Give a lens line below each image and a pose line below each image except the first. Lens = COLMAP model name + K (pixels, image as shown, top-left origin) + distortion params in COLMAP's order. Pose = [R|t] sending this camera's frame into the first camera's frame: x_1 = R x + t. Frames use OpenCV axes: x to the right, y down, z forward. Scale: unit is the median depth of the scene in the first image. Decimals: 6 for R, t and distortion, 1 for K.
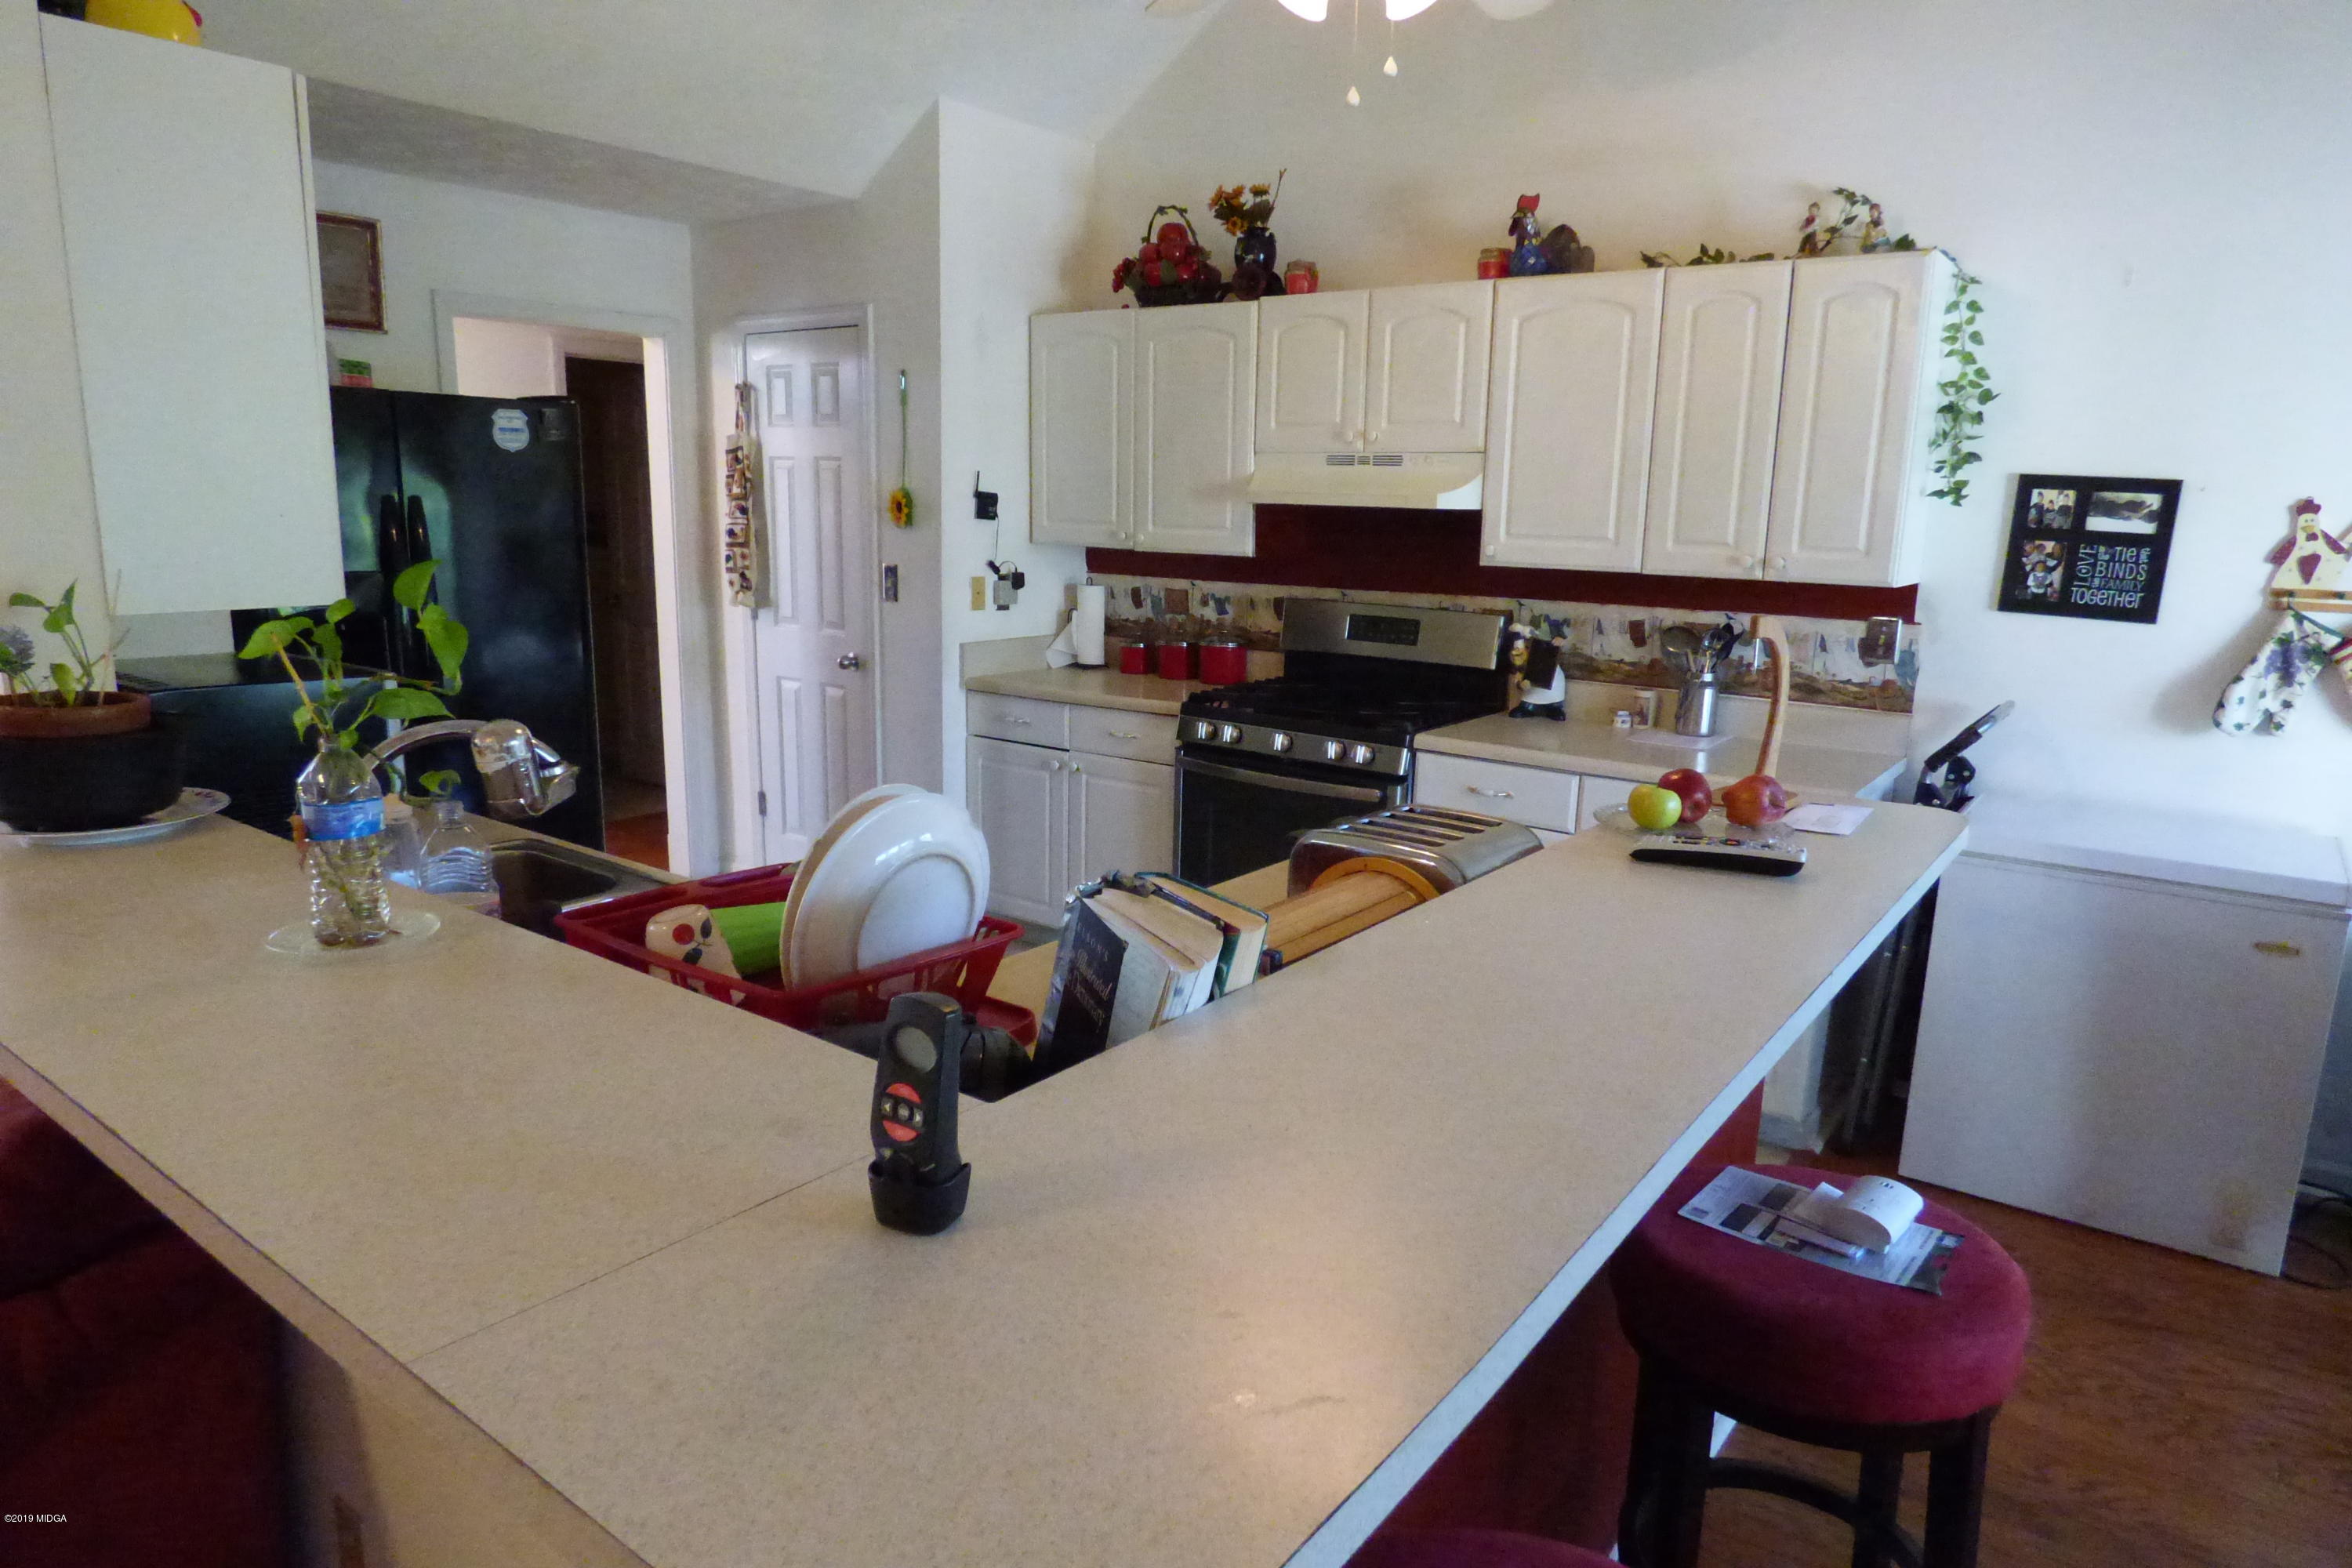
lens RADIAL K [[1413.8, 0, 1181.9], [0, 1413.8, 784.5], [0, 0, 1]] dist [-0.012035, -0.000018]
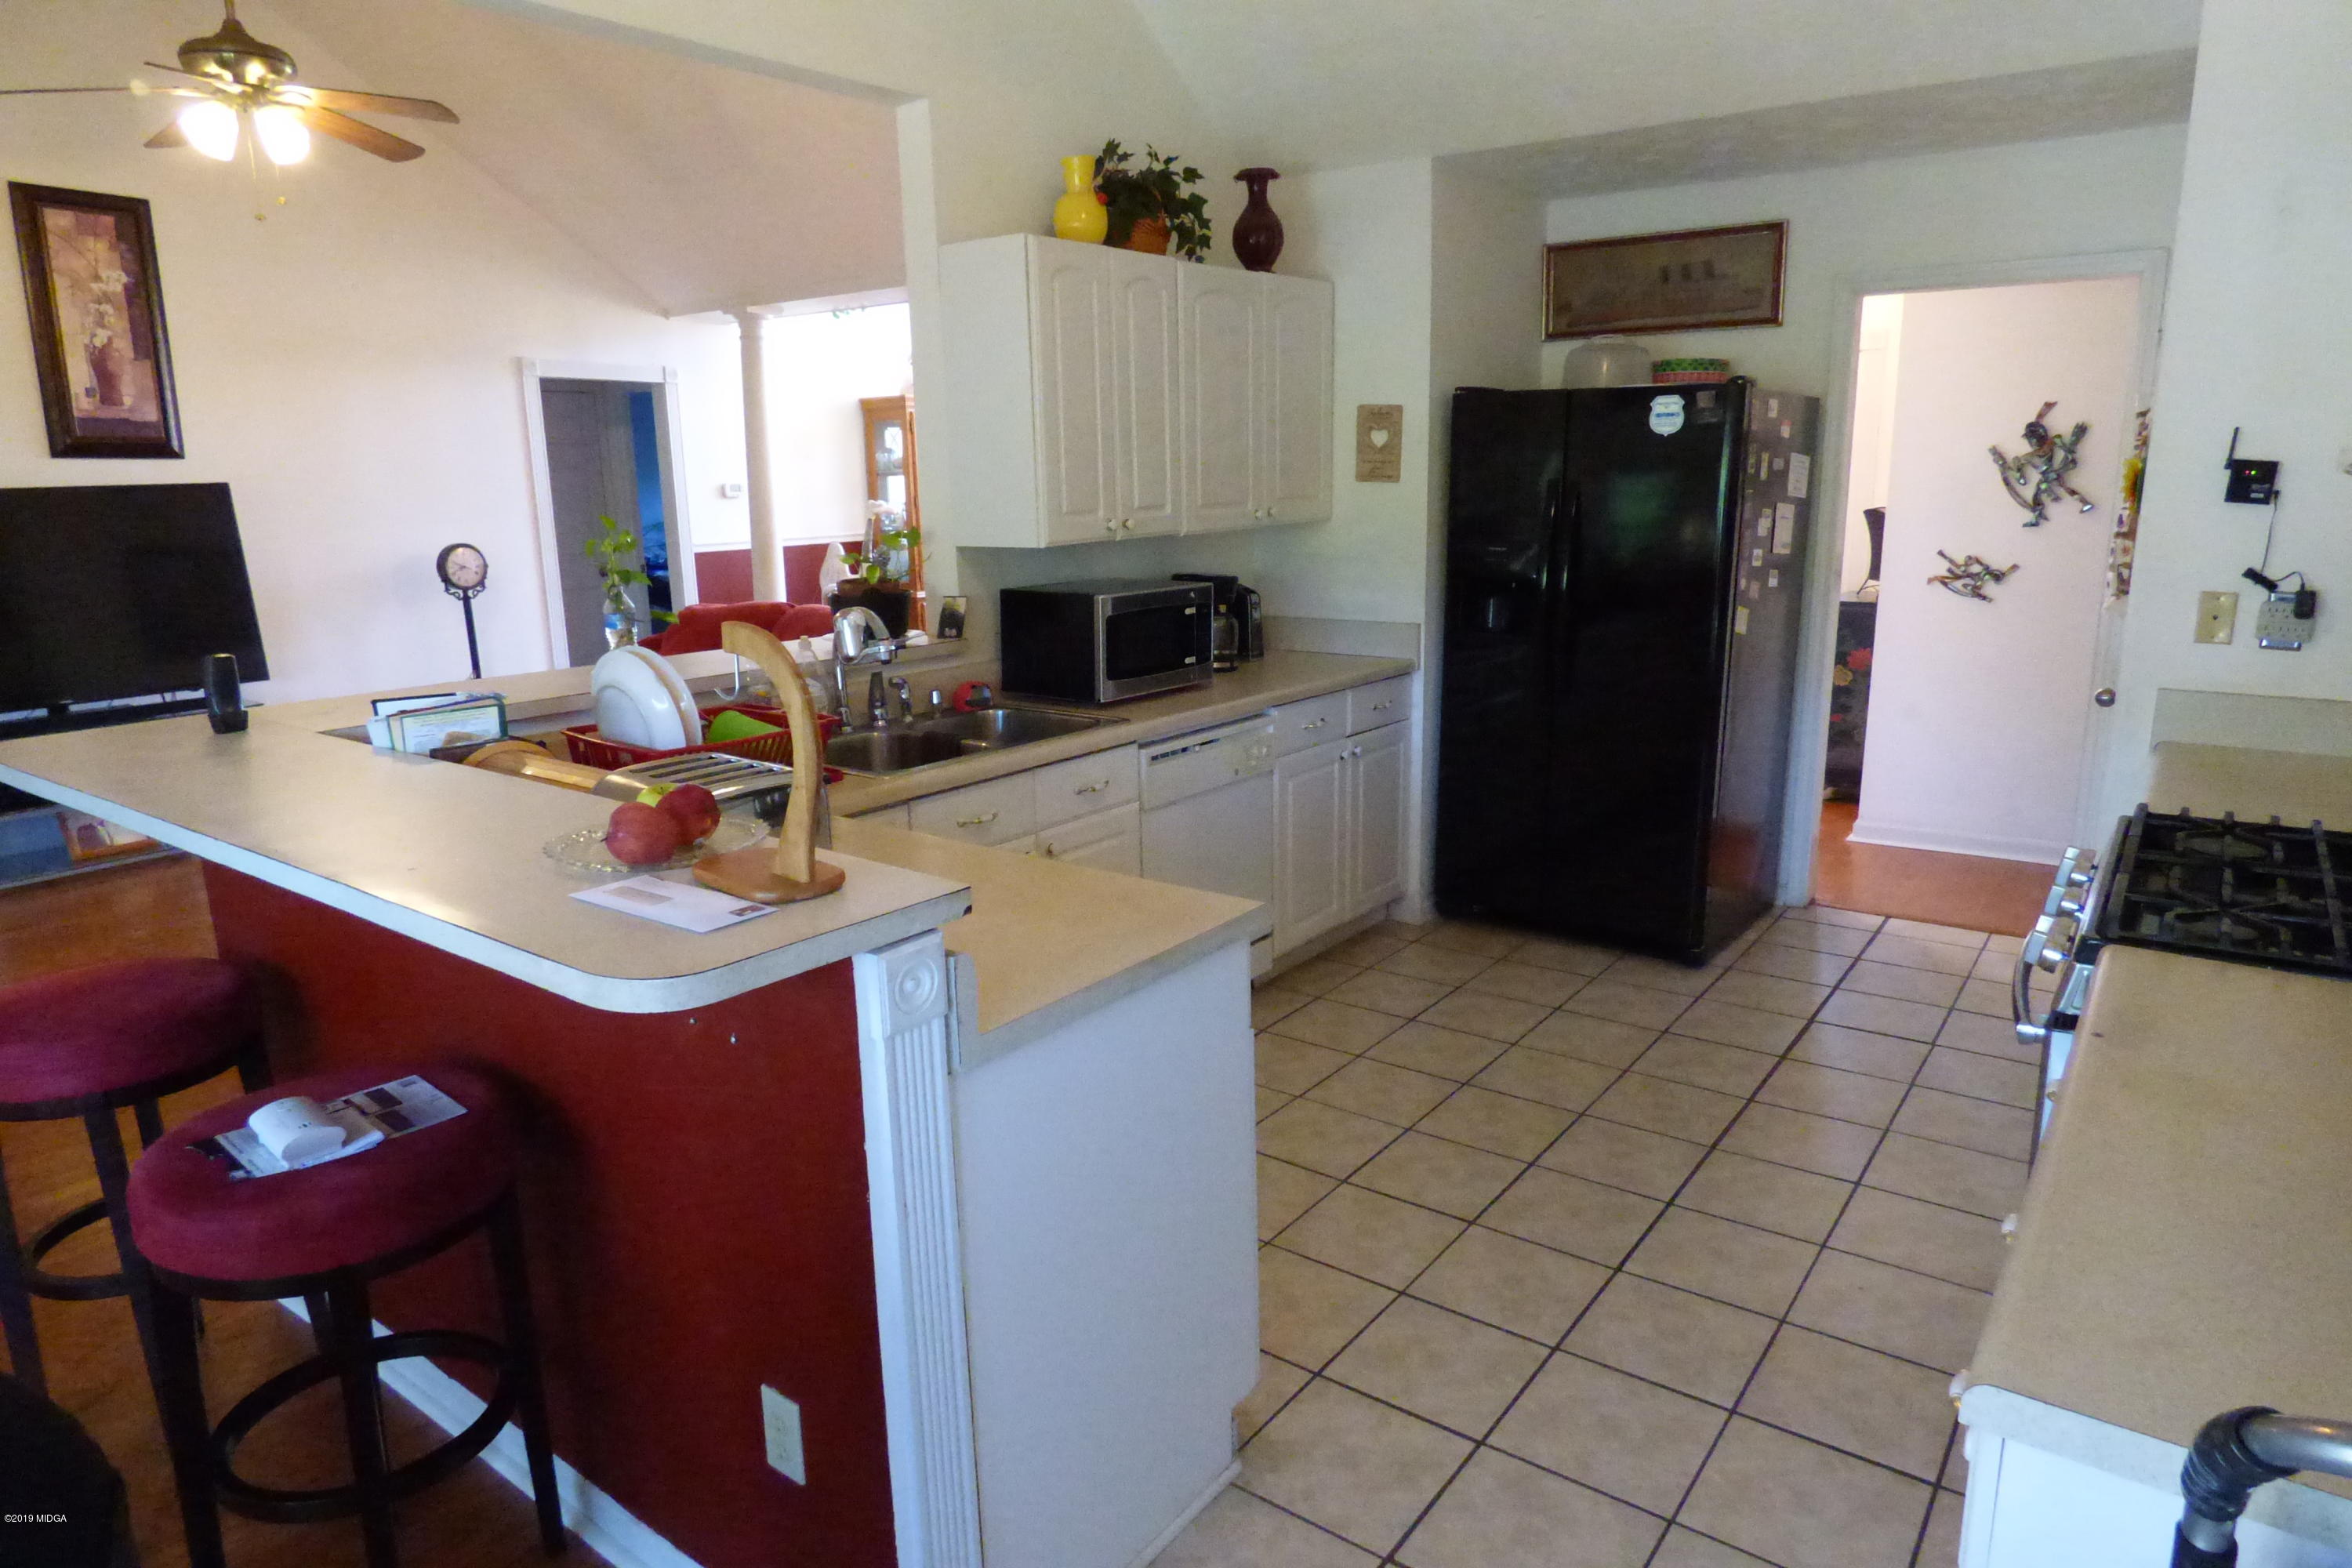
lens RADIAL K [[1413.8, 0, 1176.4], [0, 1413.8, 773.9], [0, 0, 1]] dist [-0.012035, -0.000018]
pose [[-0.015259, 0.190912, -0.981488, 0.508663], [-0.187222, 0.963696, 0.190362, -0.101104], [0.982199, 0.186660, 0.021038, 0.541542]]
